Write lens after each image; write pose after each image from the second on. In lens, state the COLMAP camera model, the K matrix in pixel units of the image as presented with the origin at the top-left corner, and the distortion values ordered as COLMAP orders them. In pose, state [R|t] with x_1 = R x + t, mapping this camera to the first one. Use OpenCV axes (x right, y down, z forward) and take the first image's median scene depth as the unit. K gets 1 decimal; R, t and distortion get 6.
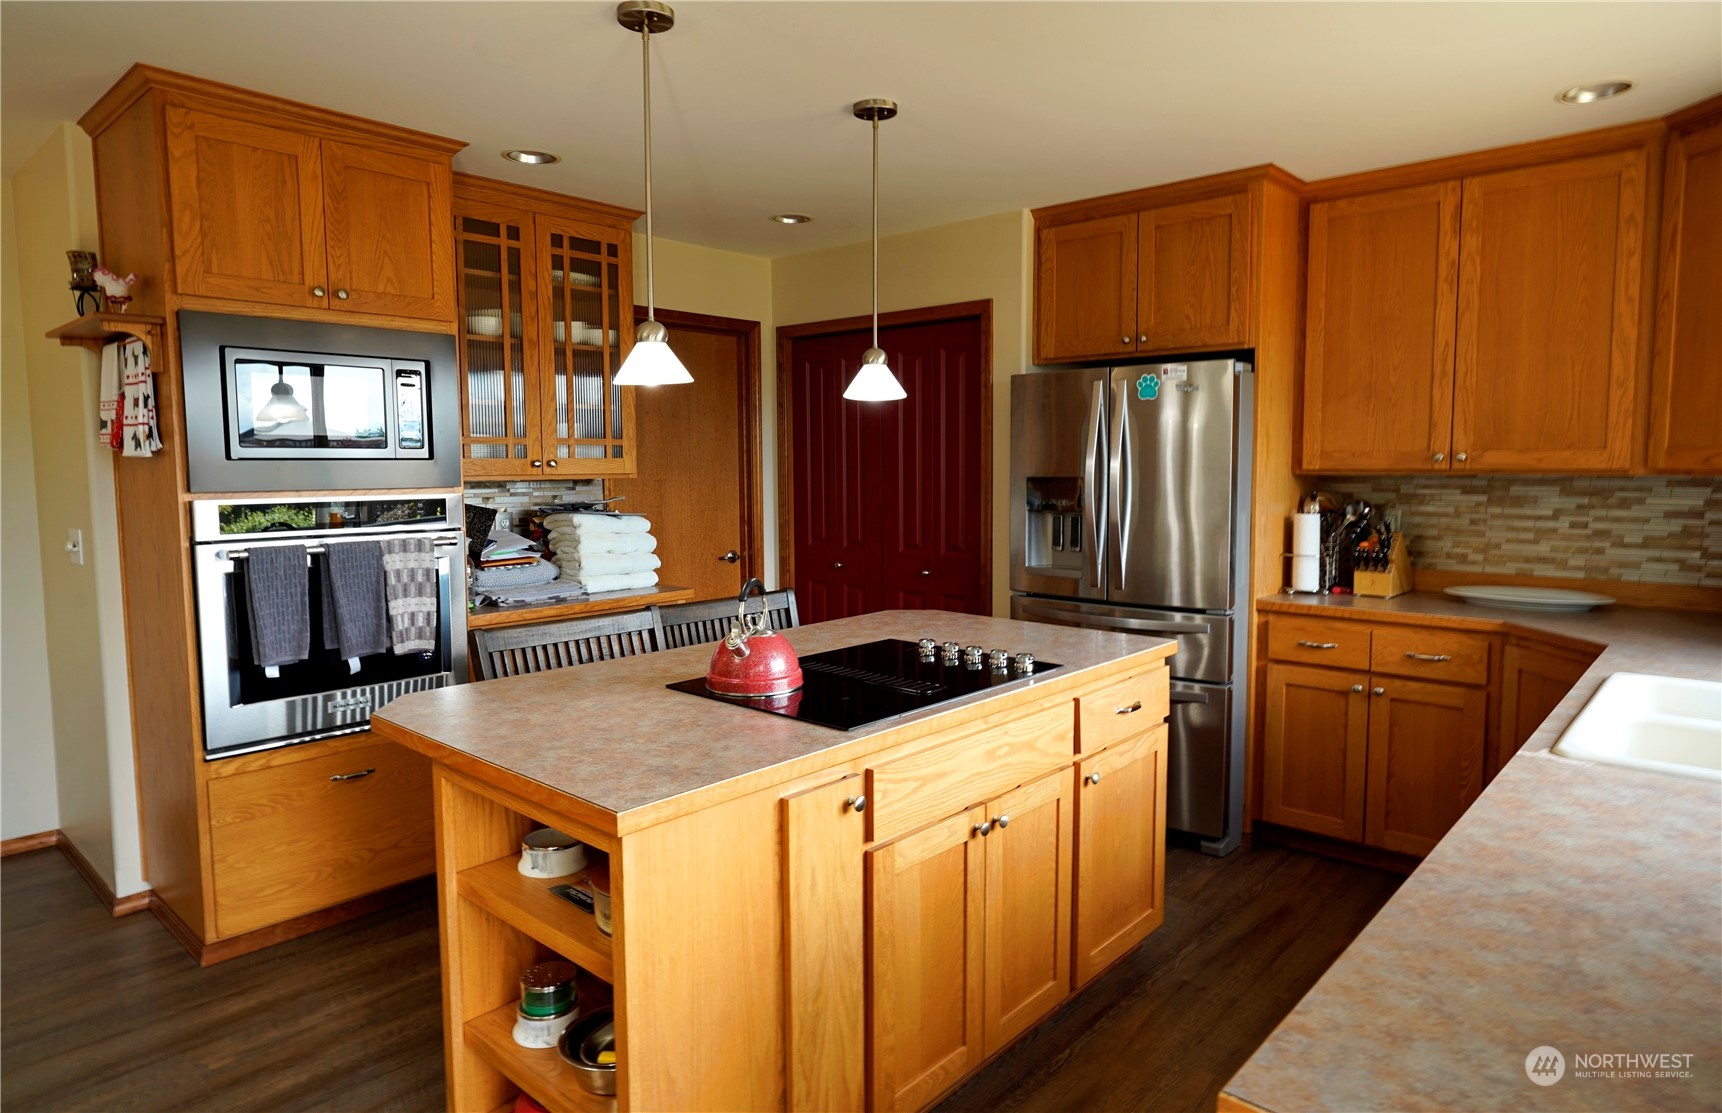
lens RADIAL K [[1021.7, 0, 860.8], [0, 1021.7, 544.5], [0, 0, 1]] dist [-0.001163, 0.000806]
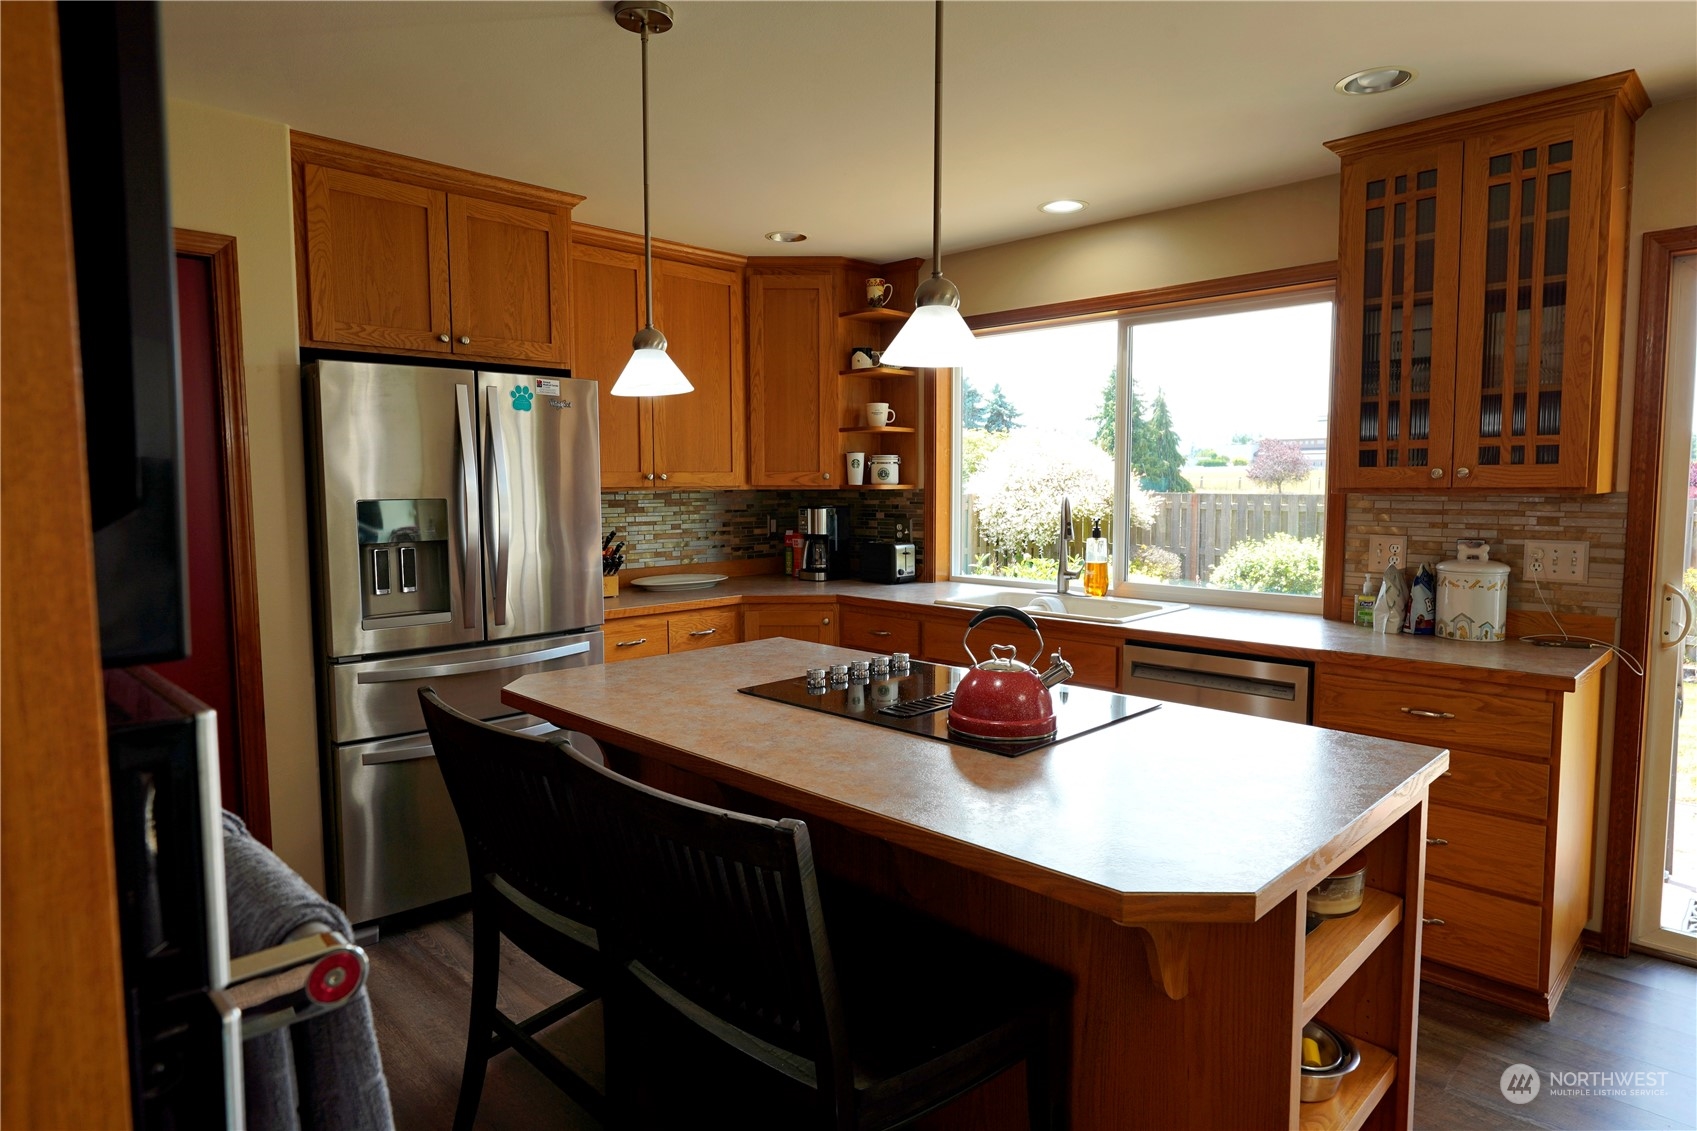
lens RADIAL K [[958.5, 0, 849.2], [0, 958.5, 558.3], [0, 0, 1]] dist [0.000469, 0.001027]
pose [[0.058127, -0.074553, 0.995521, -0.585377], [0.087942, 0.993713, 0.069283, -0.045668], [-0.994428, 0.083521, 0.064318, 0.681092]]
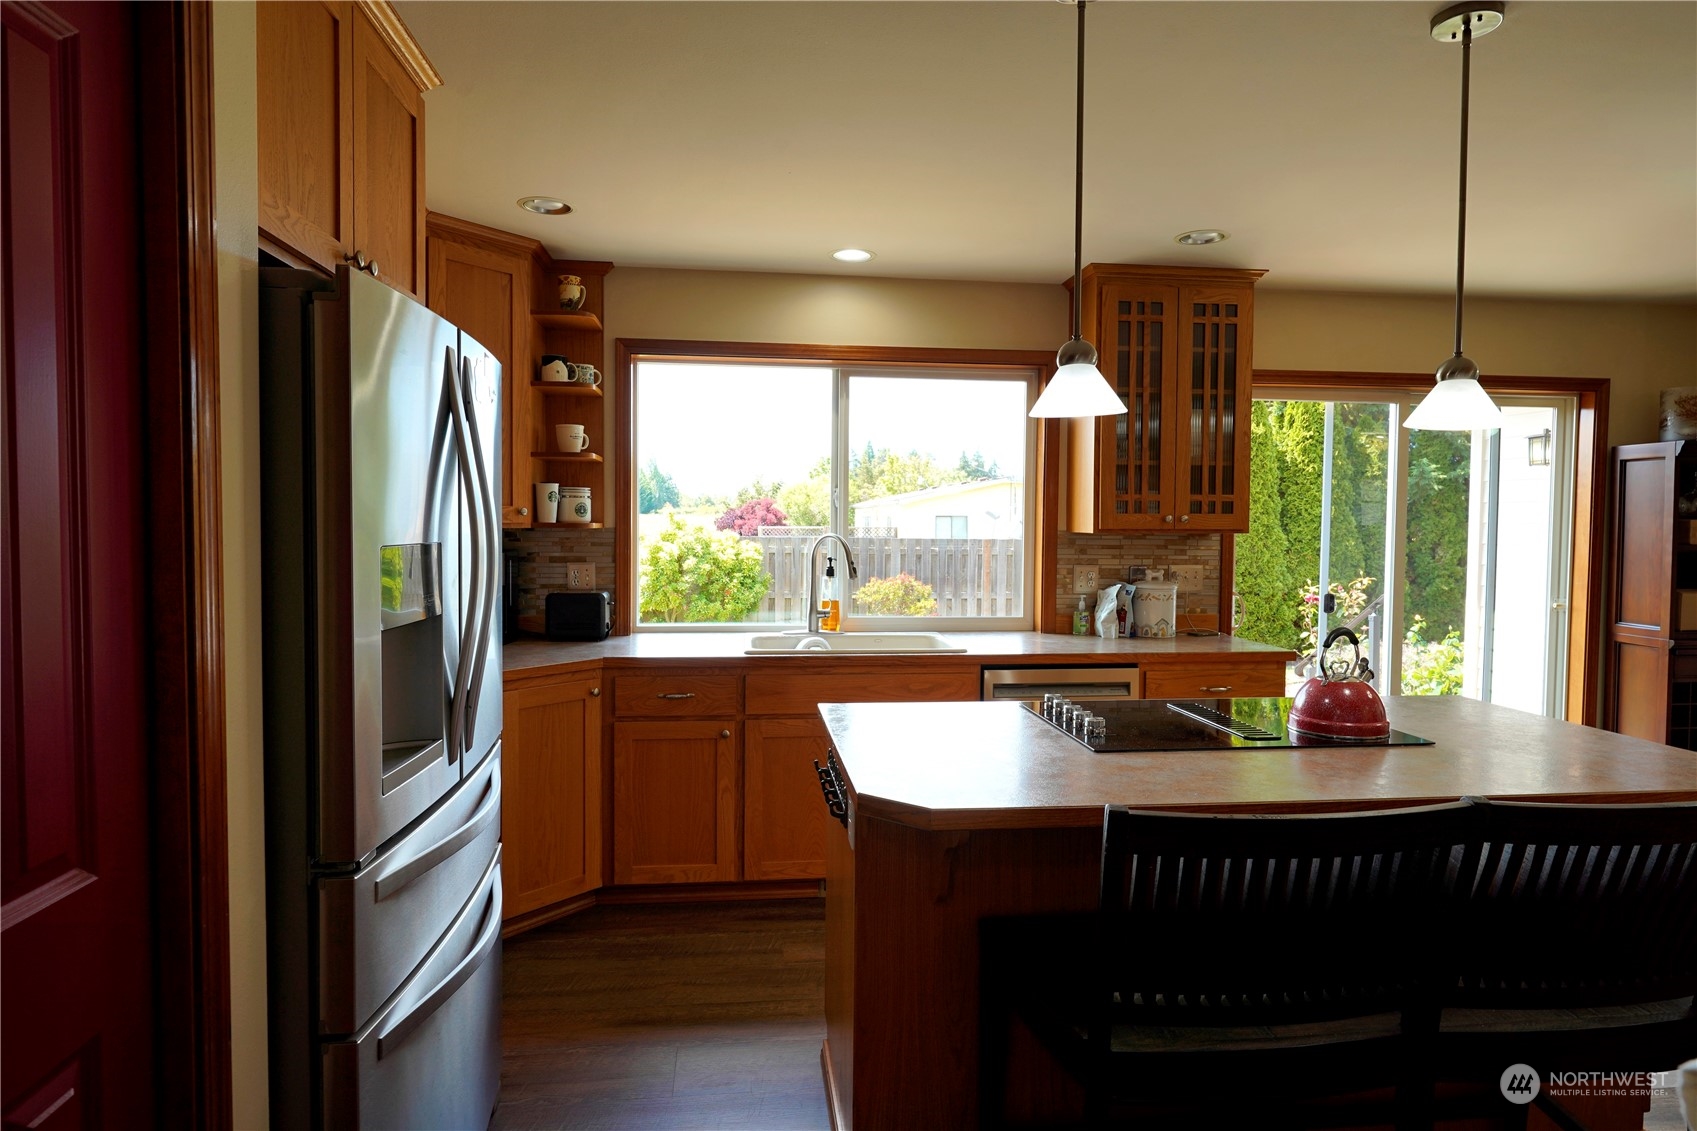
lens RADIAL K [[958.5, 0, 845.0], [0, 958.5, 562.6], [0, 0, 1]] dist [0.000469, 0.001027]
pose [[-0.735952, -0.025804, 0.676541, -0.246828], [0.054465, 0.993778, 0.097152, -0.094364], [-0.674839, 0.108347, -0.729968, 1.295124]]
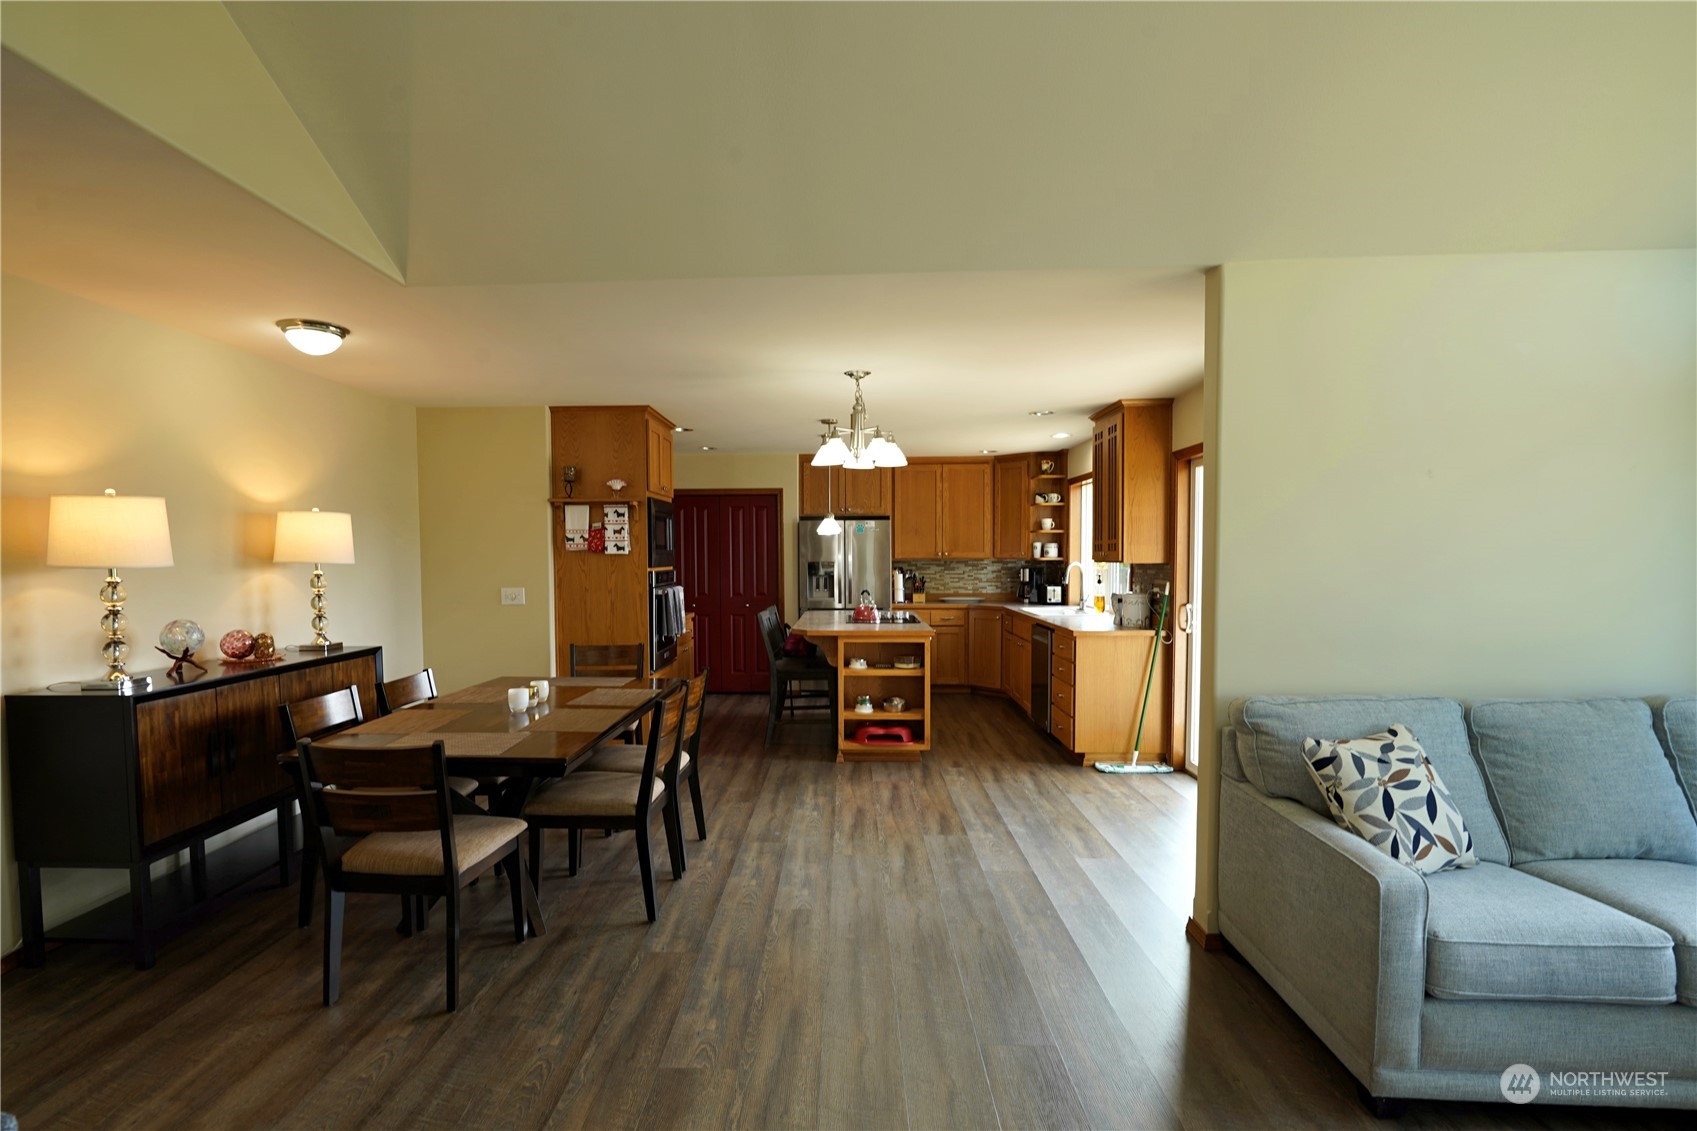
lens RADIAL K [[782.5, 0, 843.2], [0, 782.5, 568.9], [0, 0, 1]] dist [0.000558, 0.000003]
pose [[0.756290, -0.007394, 0.654195, -1.149557], [0.051735, 0.997481, -0.048534, 0.055537], [-0.652188, 0.070550, 0.754767, -0.550986]]
